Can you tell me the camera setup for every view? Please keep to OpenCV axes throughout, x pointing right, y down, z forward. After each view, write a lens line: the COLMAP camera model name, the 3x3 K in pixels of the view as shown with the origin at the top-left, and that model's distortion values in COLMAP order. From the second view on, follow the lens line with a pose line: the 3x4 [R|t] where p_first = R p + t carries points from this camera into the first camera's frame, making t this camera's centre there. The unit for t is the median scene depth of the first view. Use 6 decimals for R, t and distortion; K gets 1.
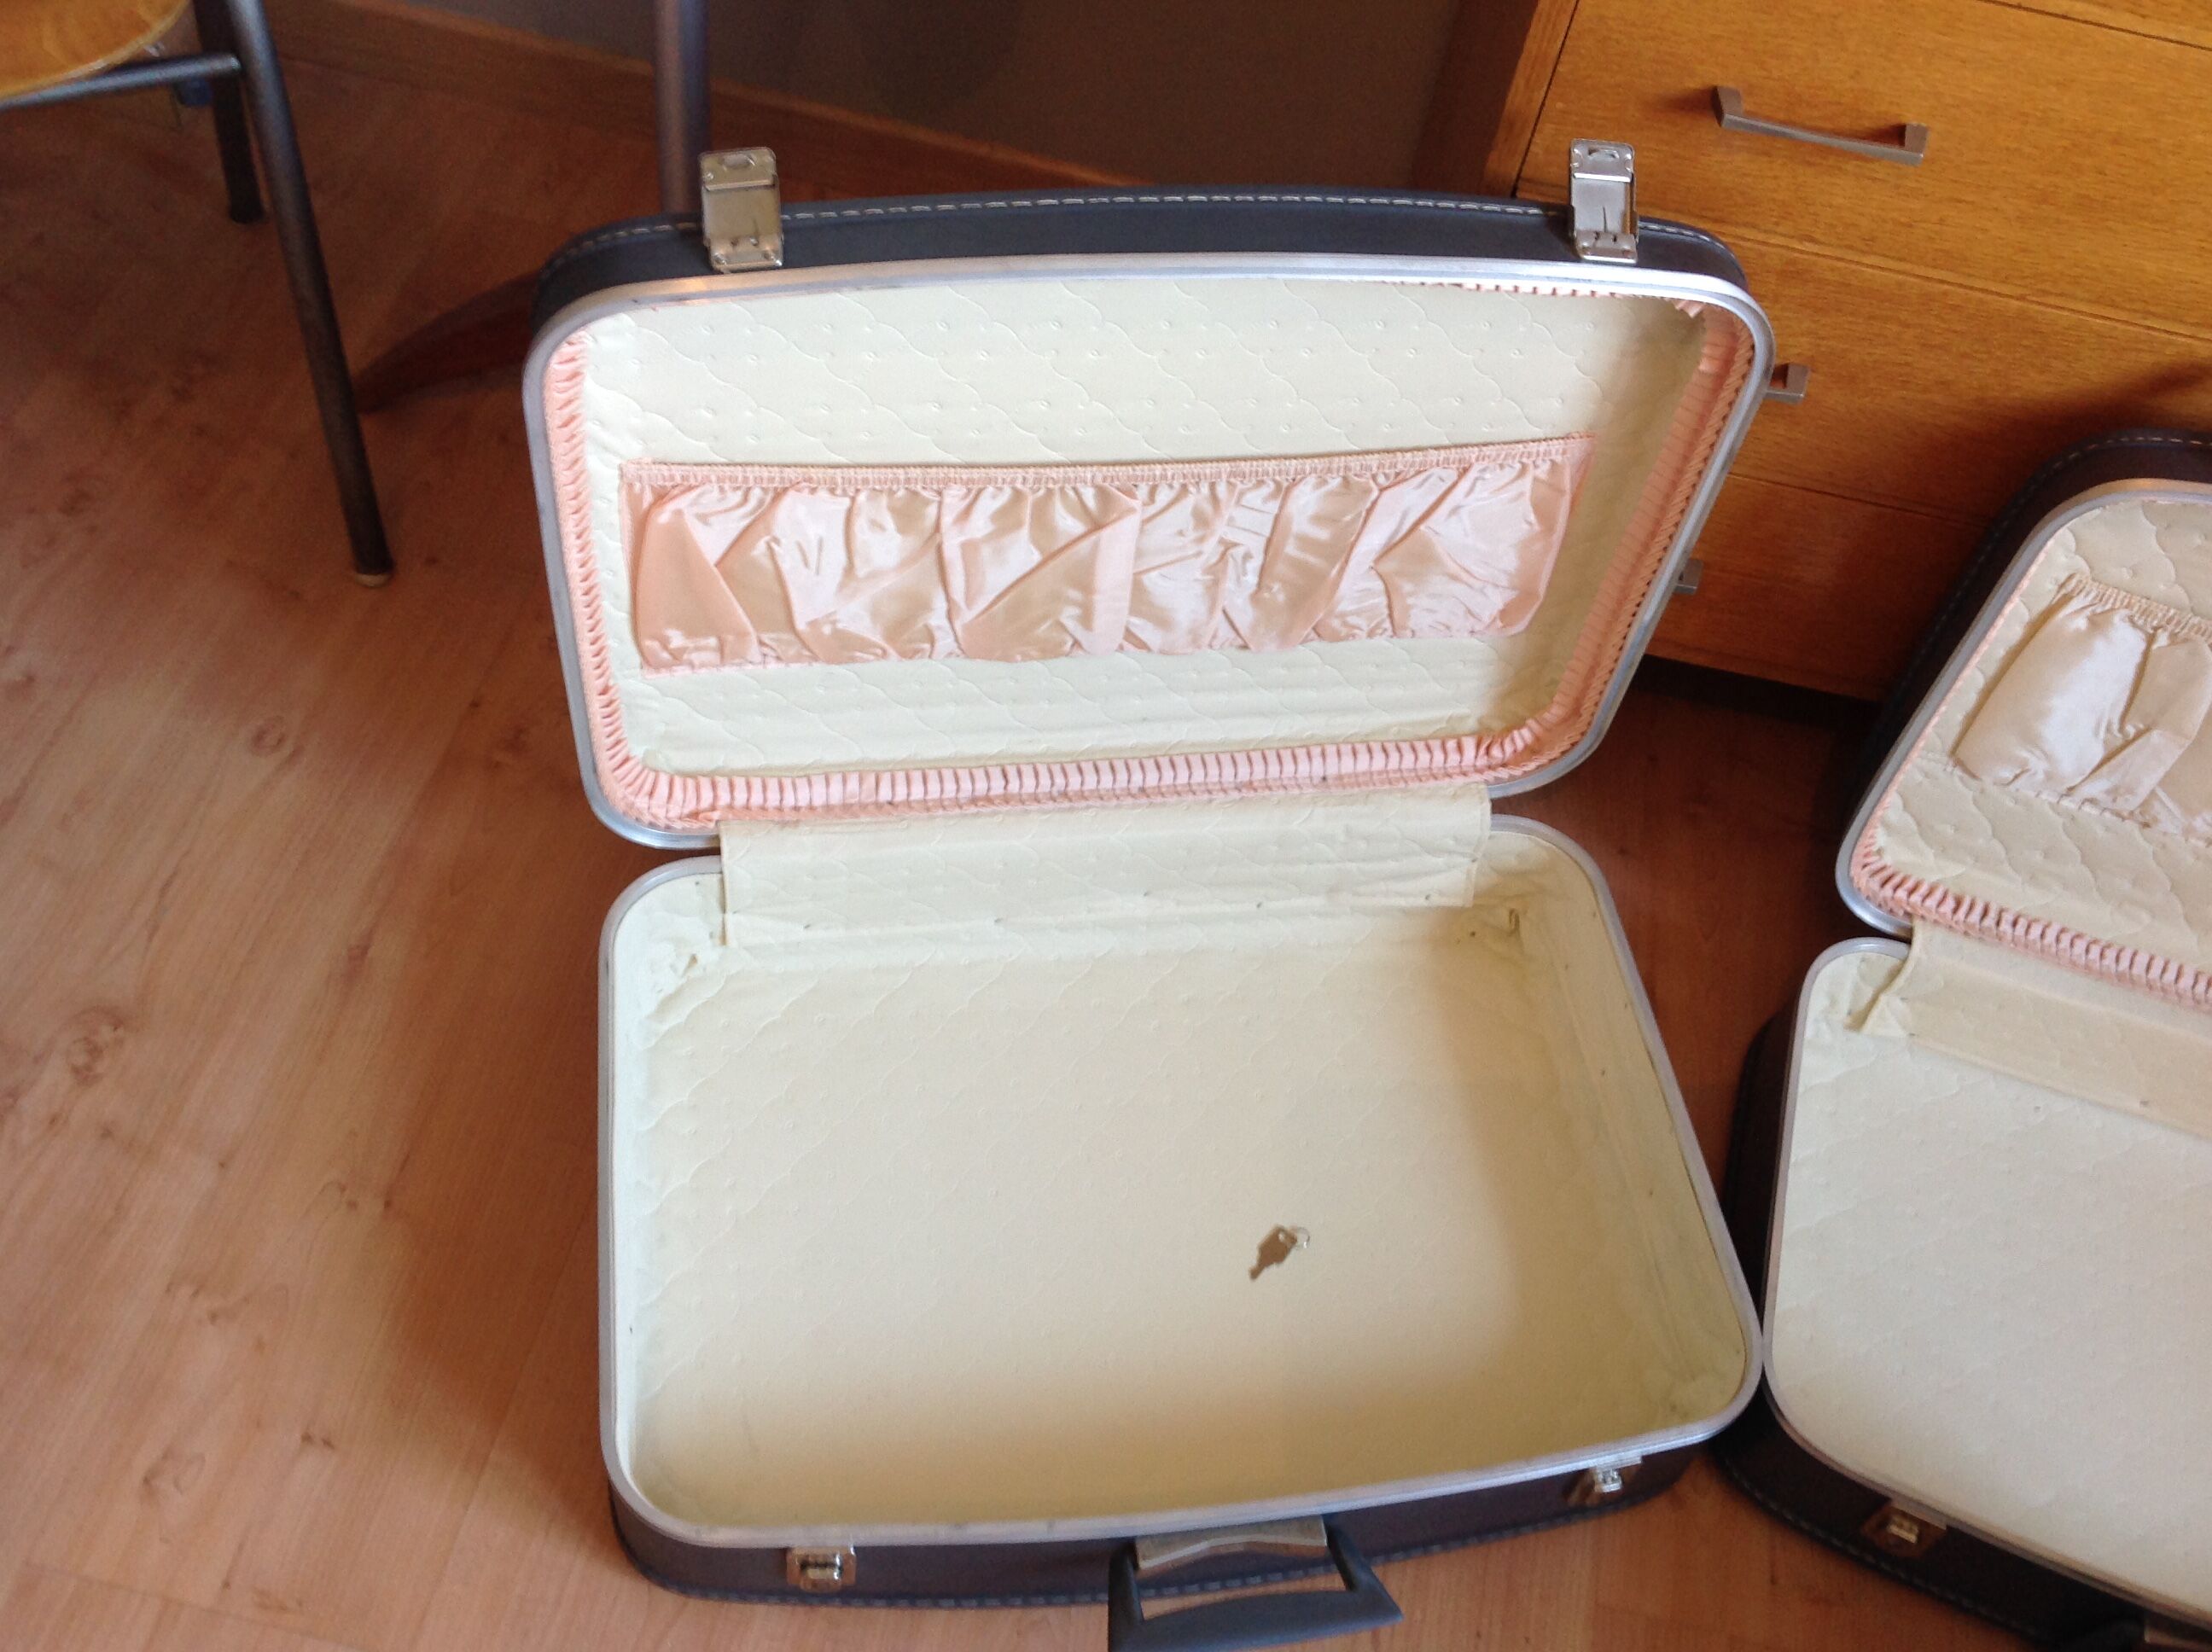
lens RADIAL K [[2078.1, 0, 1106.0], [0, 2078.1, 826.0], [0, 0, 1]] dist [0.122734, -0.286433]
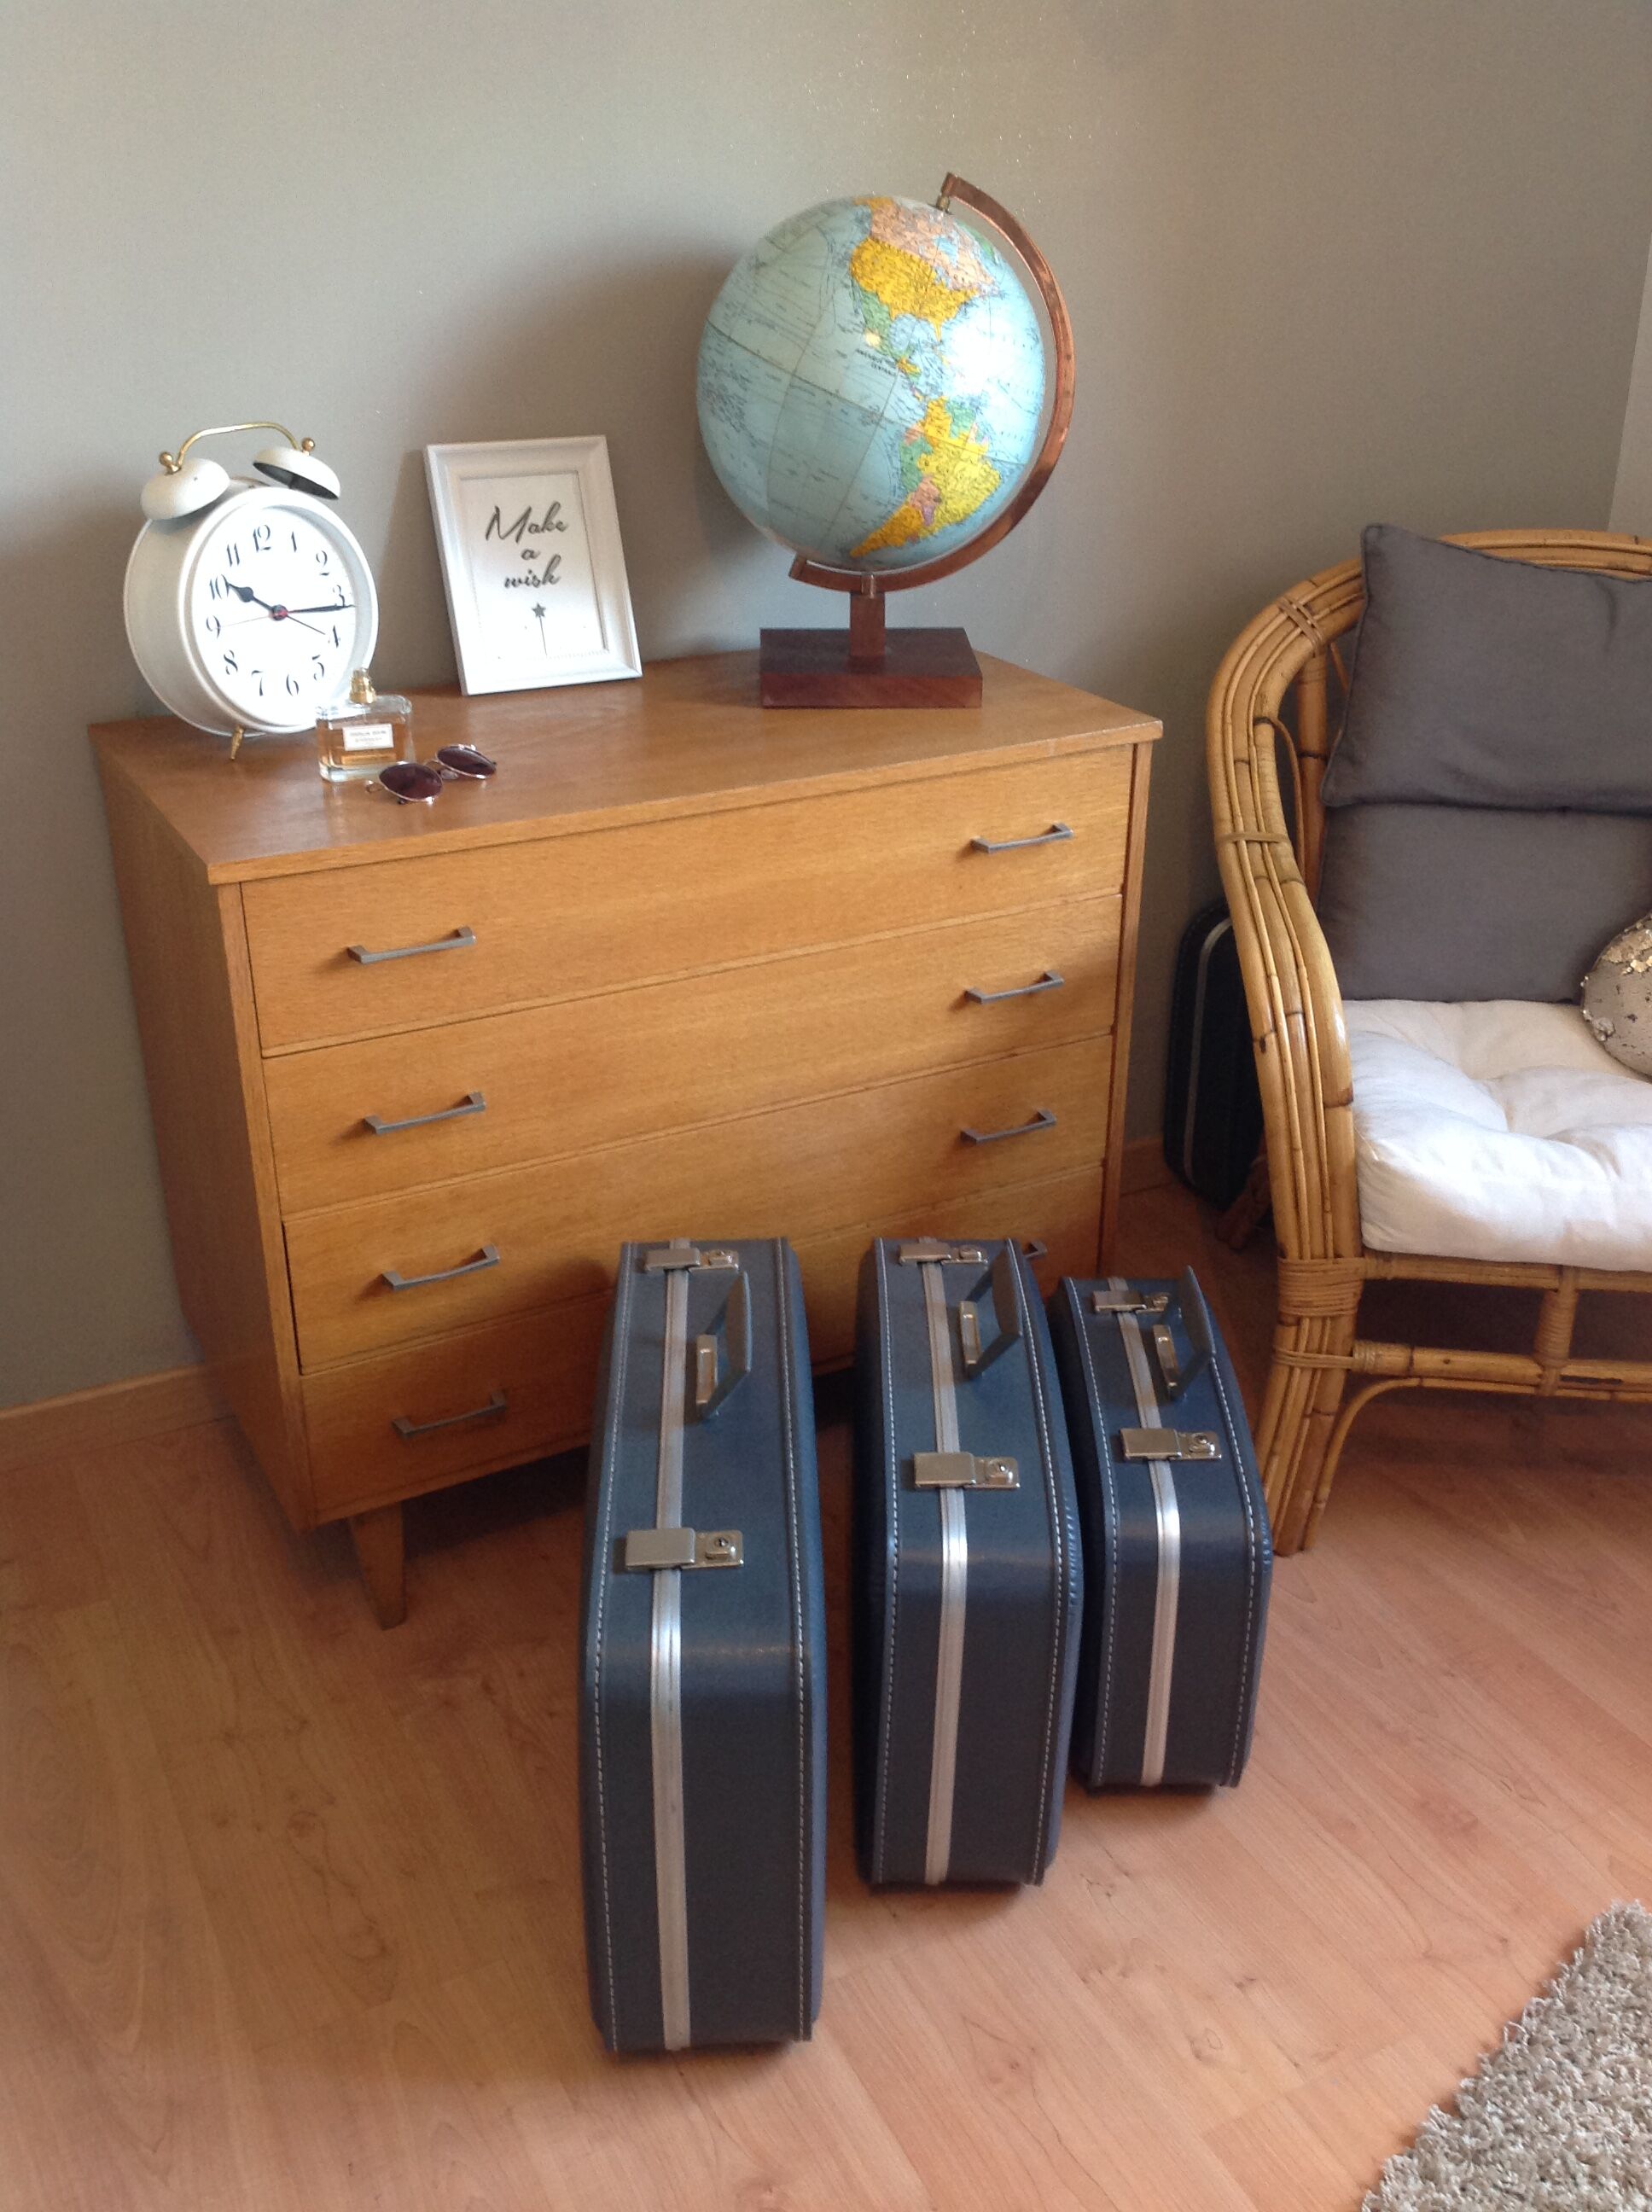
lens RADIAL K [[2053.7, 0, 819.7], [0, 2053.7, 1120.3], [0, 0, 1]] dist [0.128532, -0.265454]
pose [[0.777087, -0.377719, 0.503452, -0.241301], [0.558243, 0.783075, -0.274149, 0.286643], [-0.290689, 0.494087, 0.819377, -0.445313]]
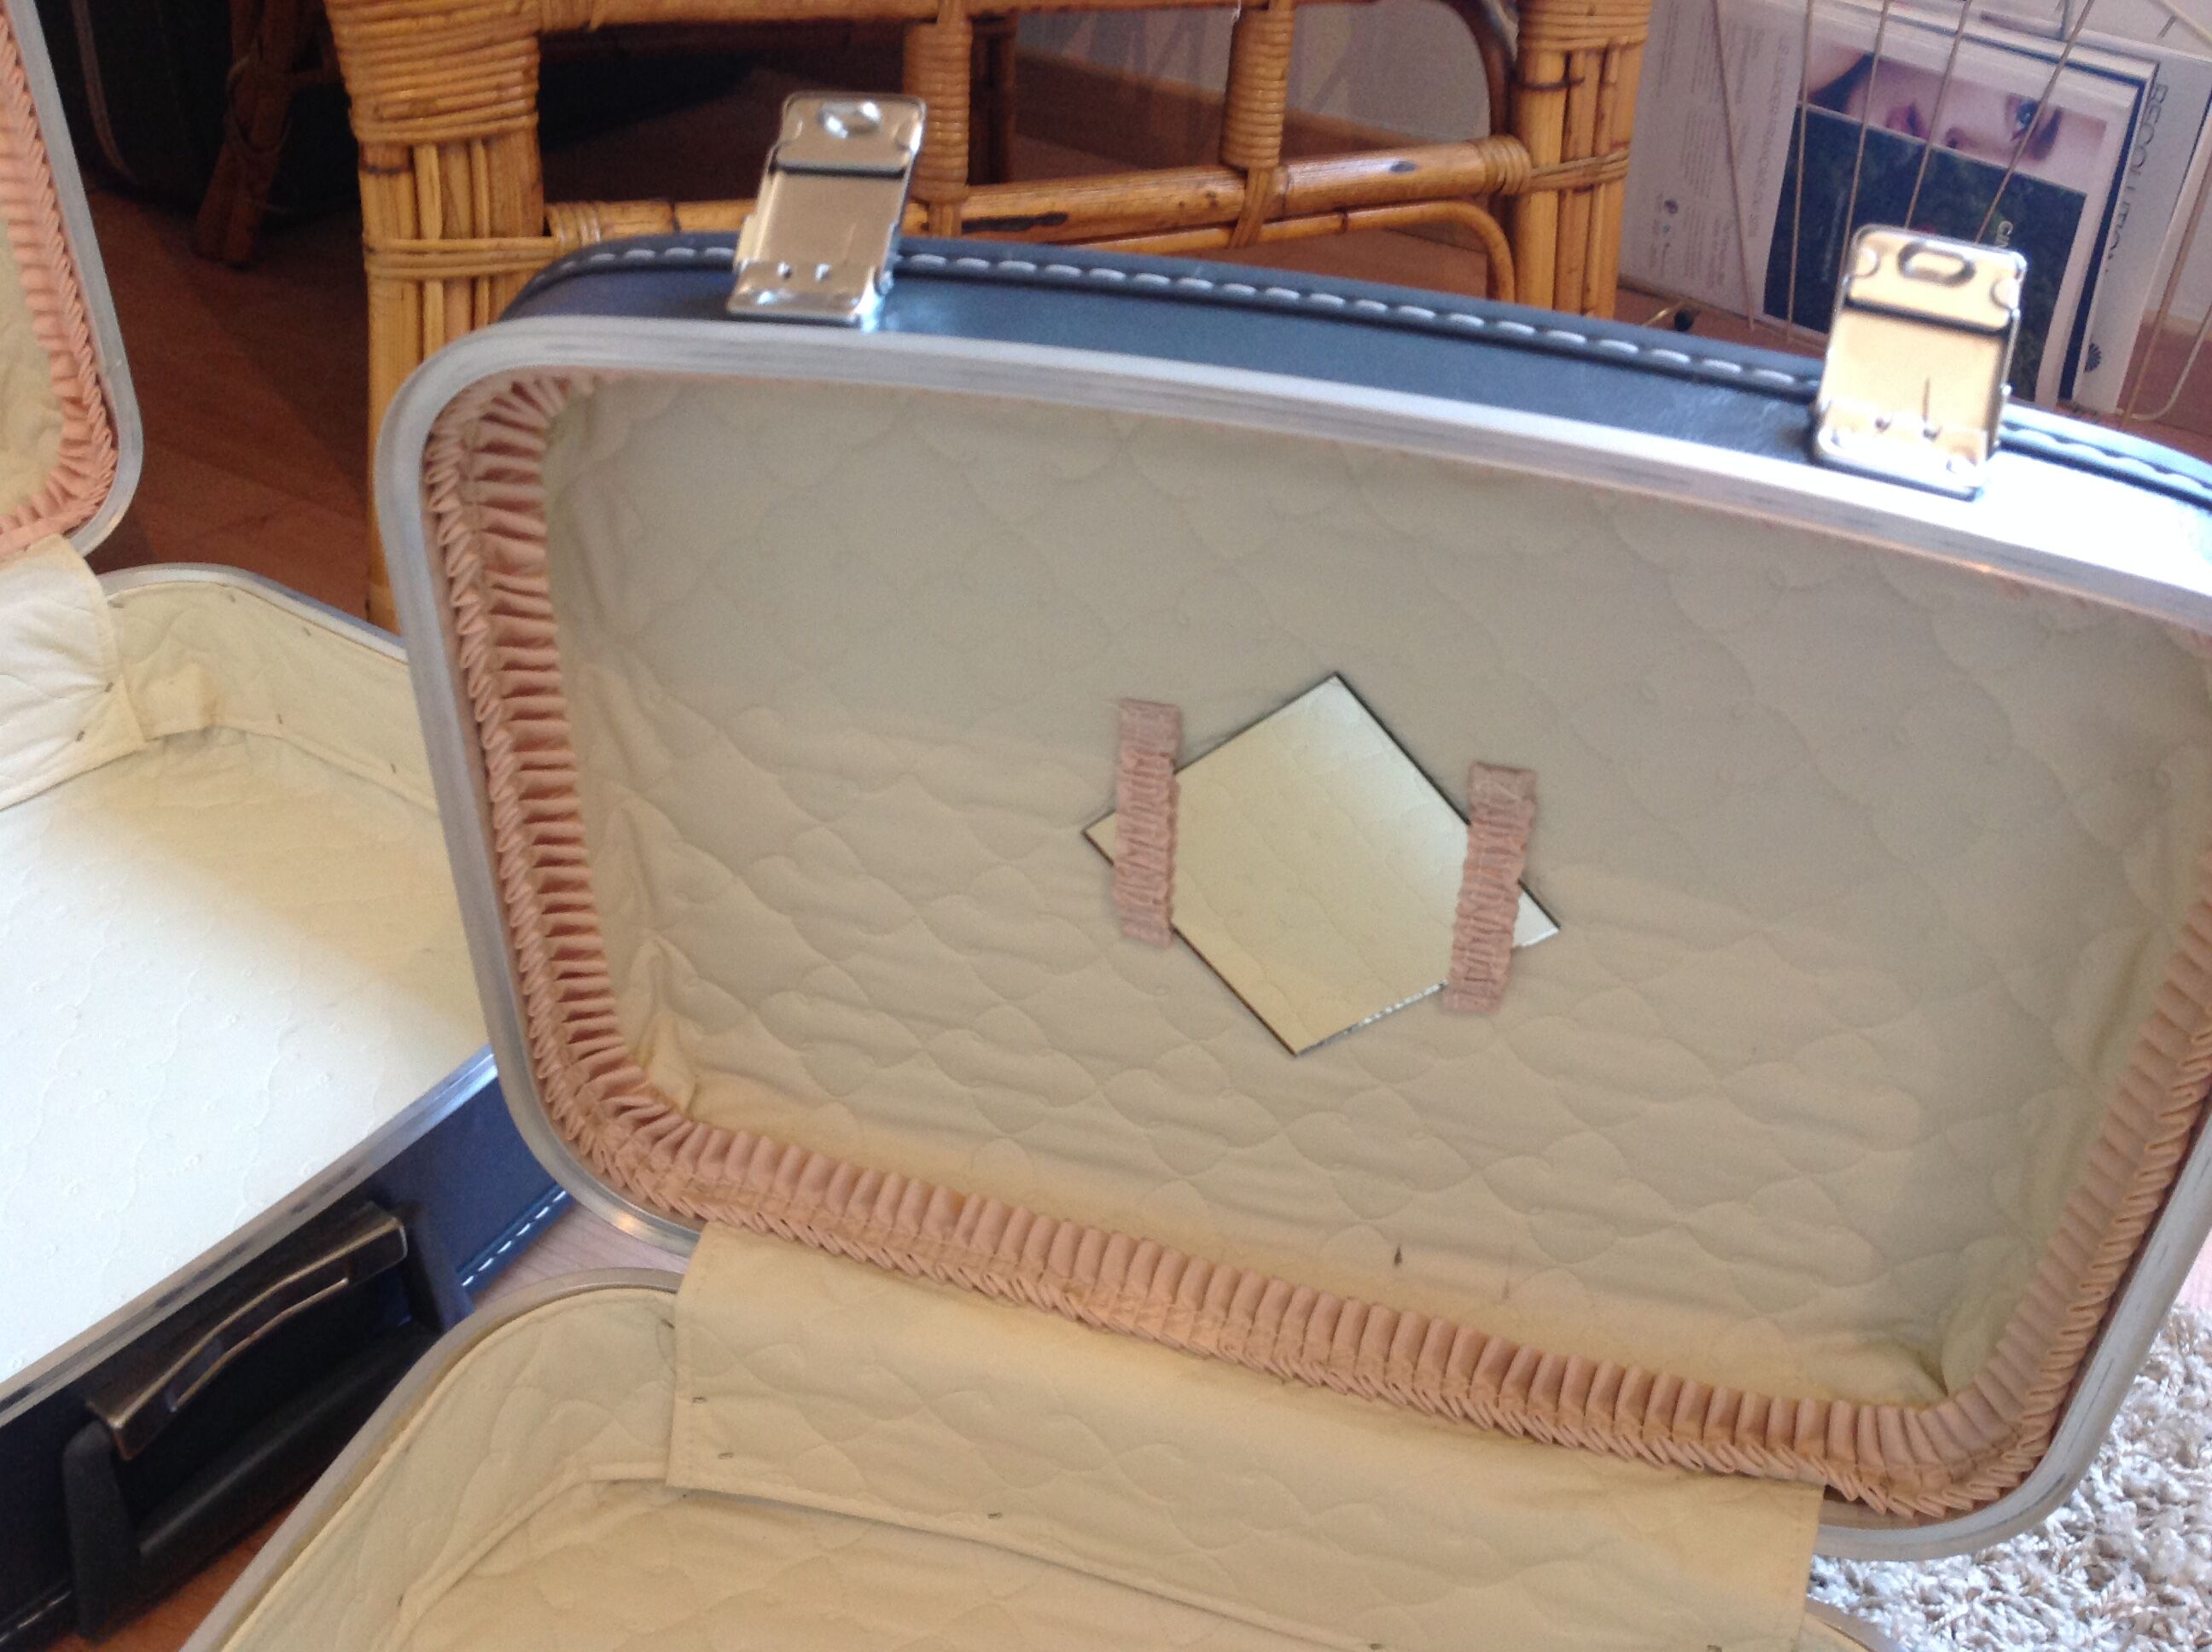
lens RADIAL K [[2104.9, 0, 1100.5], [0, 2104.9, 829.0], [0, 0, 1]] dist [0.090263, -0.185013]
pose [[0.298376, -0.621566, 0.724312, 0.251913], [0.741179, 0.629027, 0.234474, 0.317975], [-0.601353, 0.466884, 0.648378, 0.398131]]
